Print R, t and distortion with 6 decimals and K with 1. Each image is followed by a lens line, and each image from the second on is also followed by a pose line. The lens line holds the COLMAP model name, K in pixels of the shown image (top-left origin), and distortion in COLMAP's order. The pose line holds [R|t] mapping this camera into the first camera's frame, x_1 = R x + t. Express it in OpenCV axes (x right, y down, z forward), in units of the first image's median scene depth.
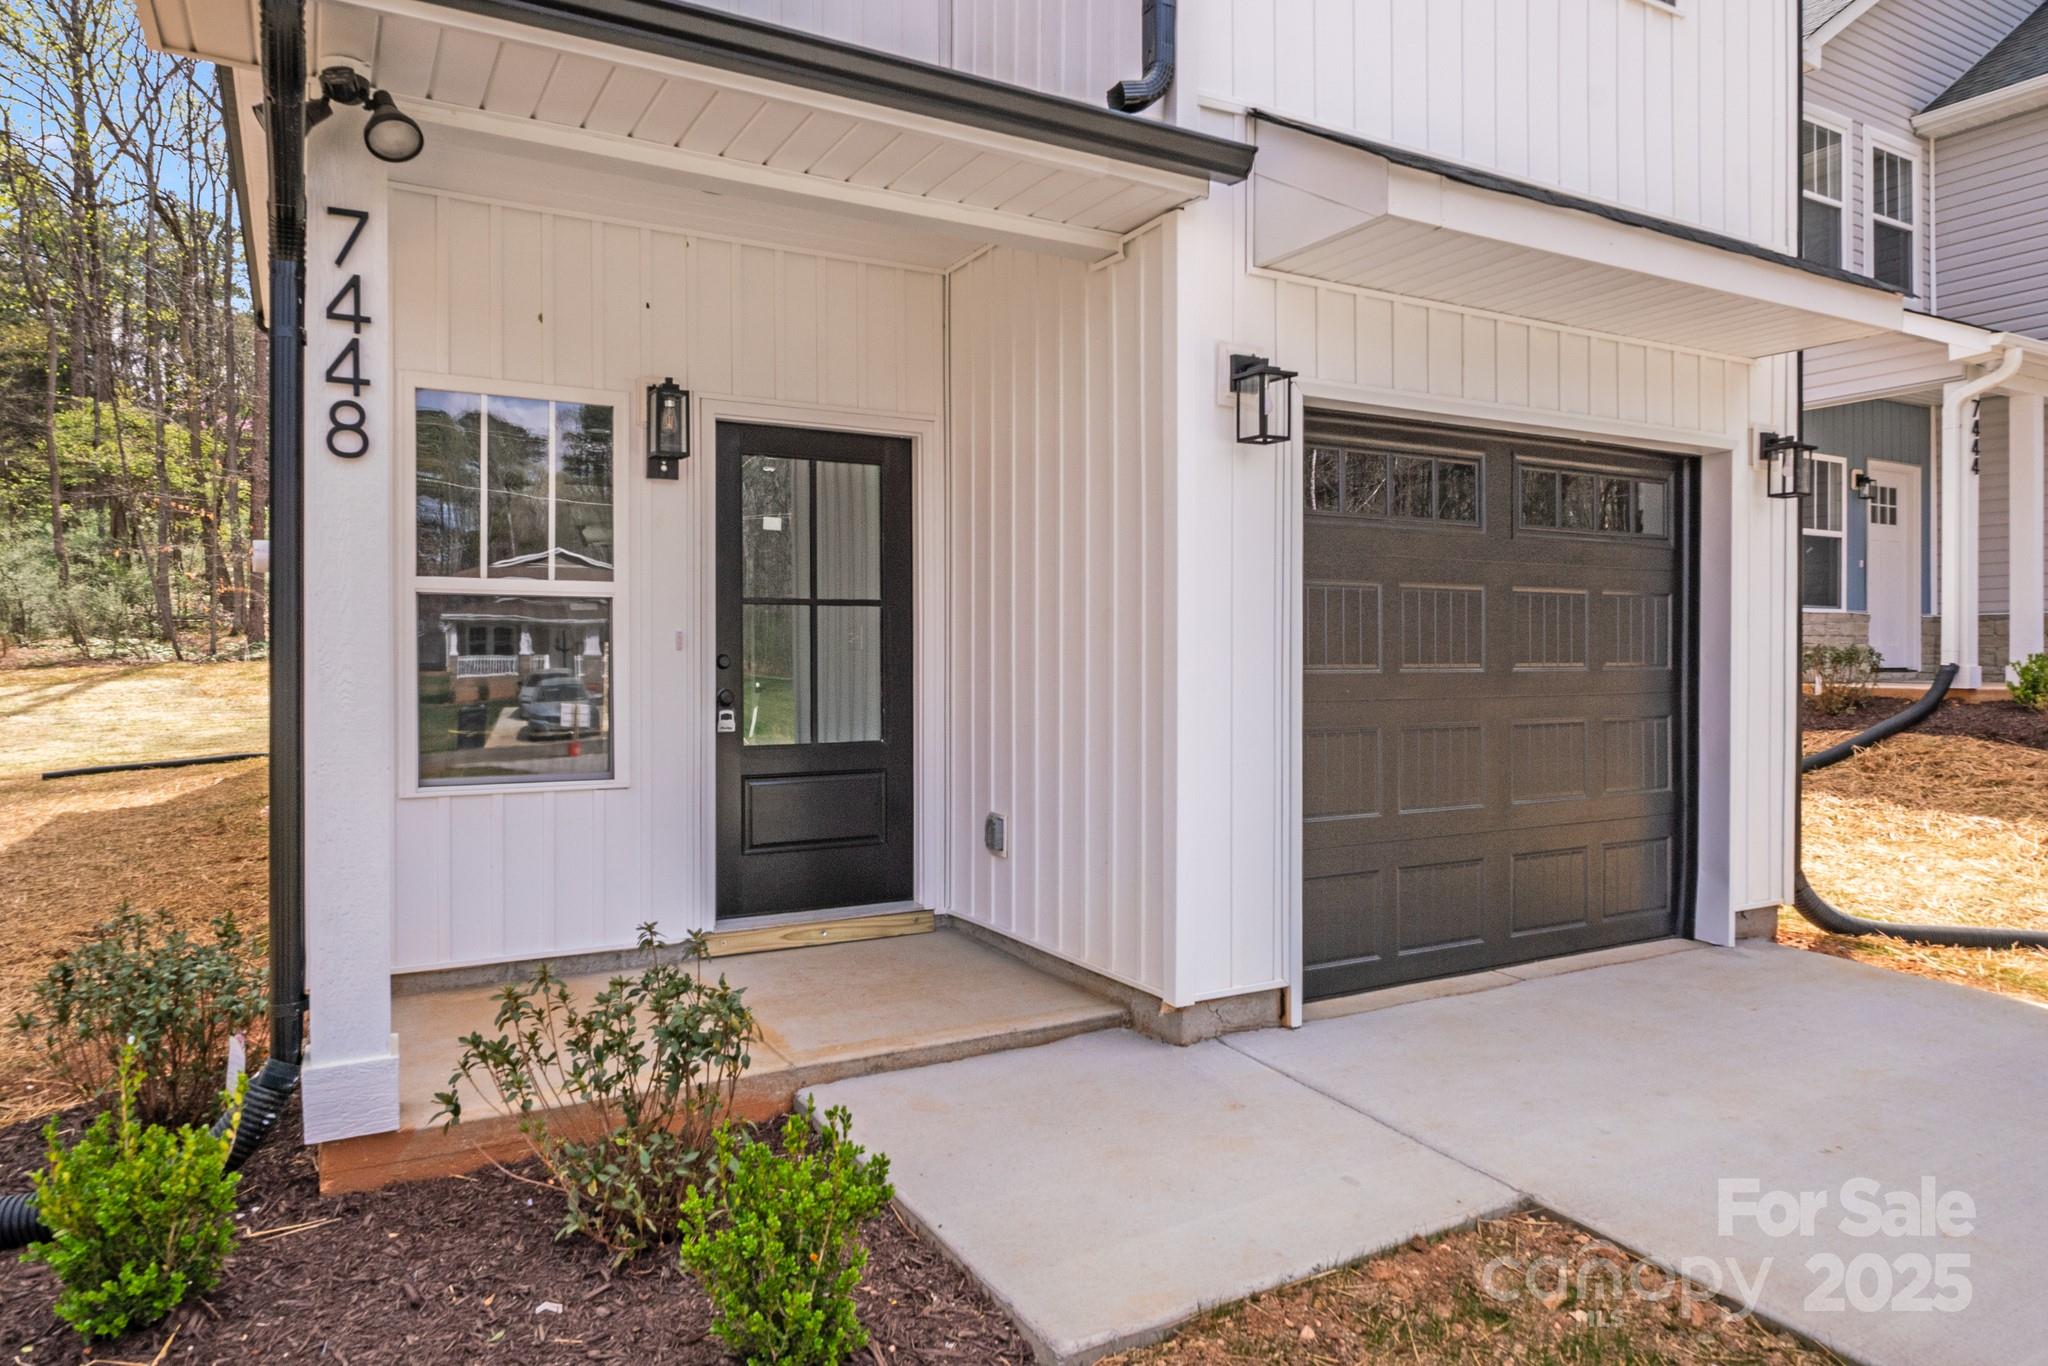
lens RADIAL K [[1283.5, 0, 1015.7], [0, 1283.5, 660.8], [0, 0, 1]] dist [-0.025814, -0.000906]
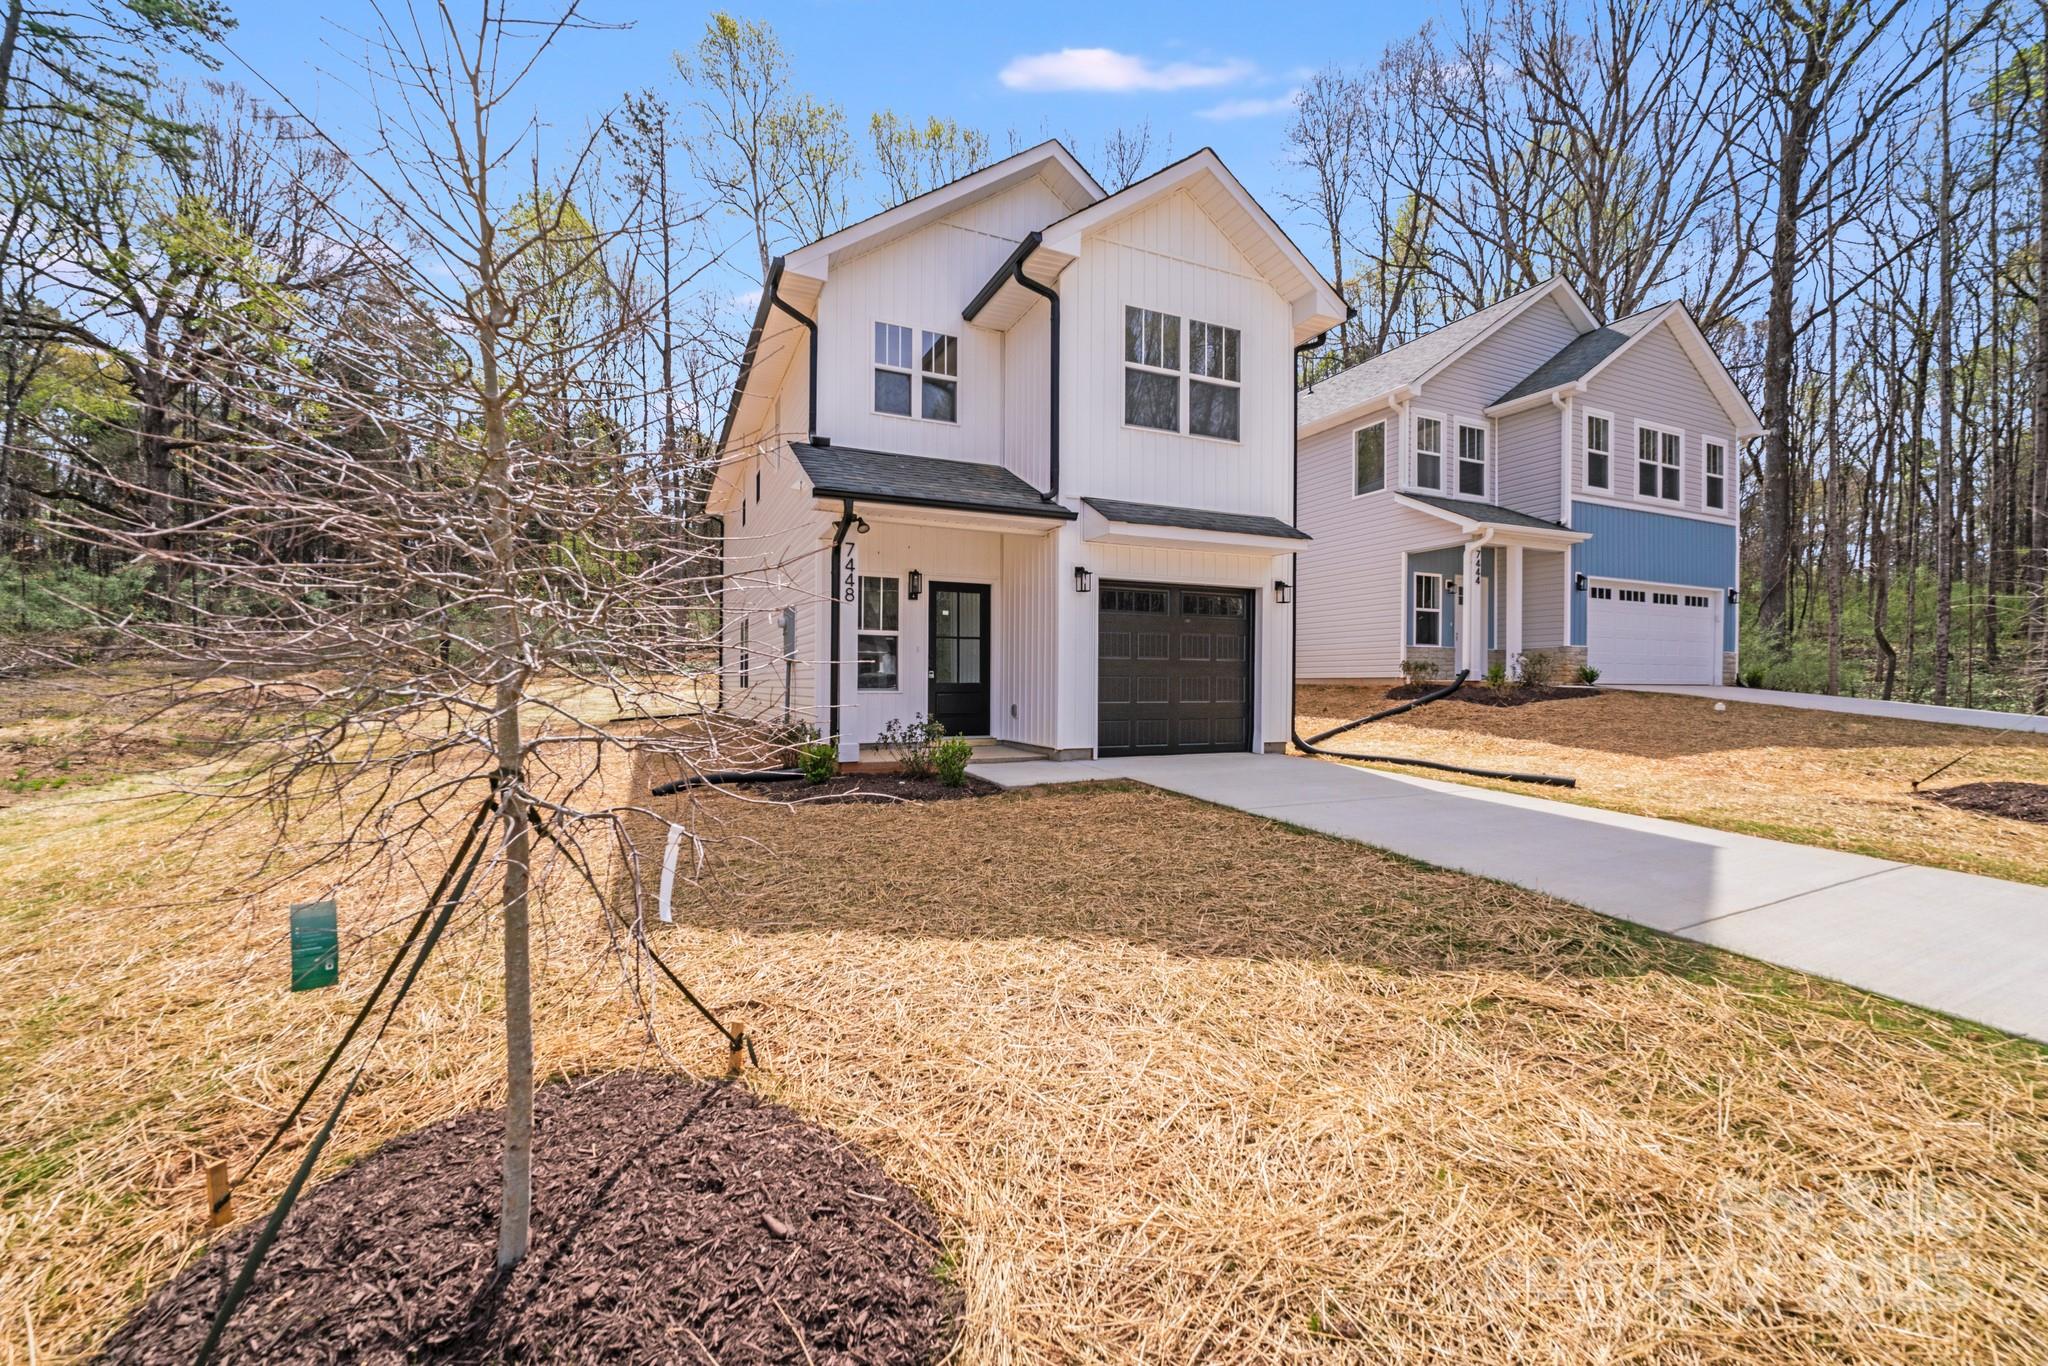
lens RADIAL K [[818.4, 0, 1024.0], [0, 818.4, 683.0], [0, 0, 1]] dist [-0.019359, -0.000103]
pose [[0.996836, 0.007164, -0.079165, 0.167458], [-0.007172, 0.999974, 0.000183, 0.065989], [0.079165, 0.000385, 0.996861, -1.017250]]
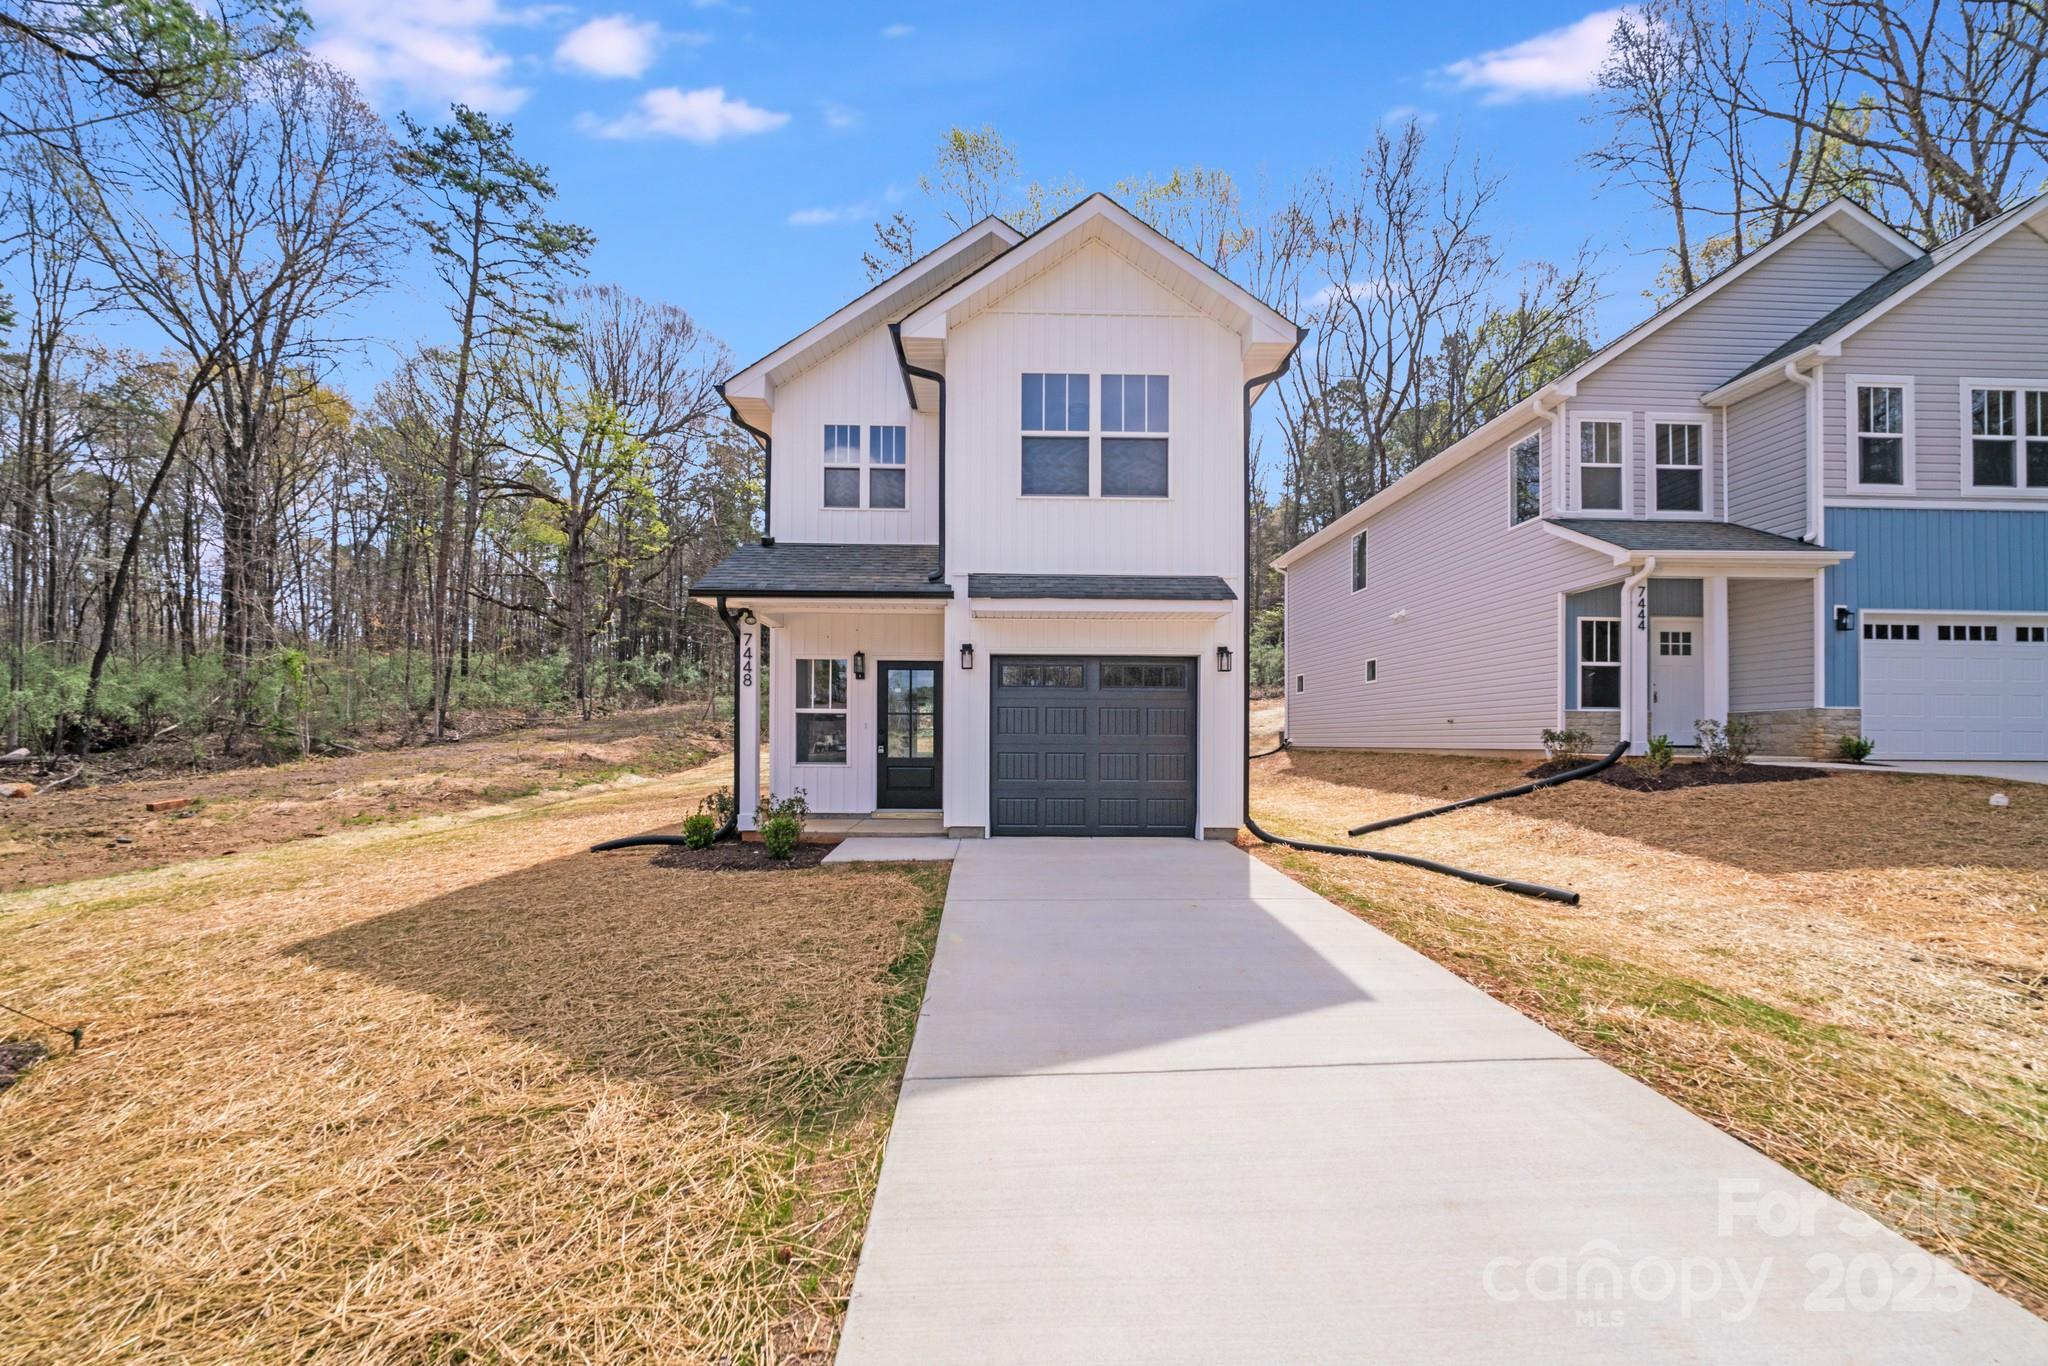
lens RADIAL K [[831.4, 0, 1018.6], [0, 831.4, 734.9], [0, 0, 1]] dist [-0.020167, -0.000178]
pose [[0.889440, 0.004113, -0.457034, 1.087496], [-0.008803, 0.999928, -0.008131, 0.021600], [0.456968, 0.011255, 0.889412, -0.774213]]
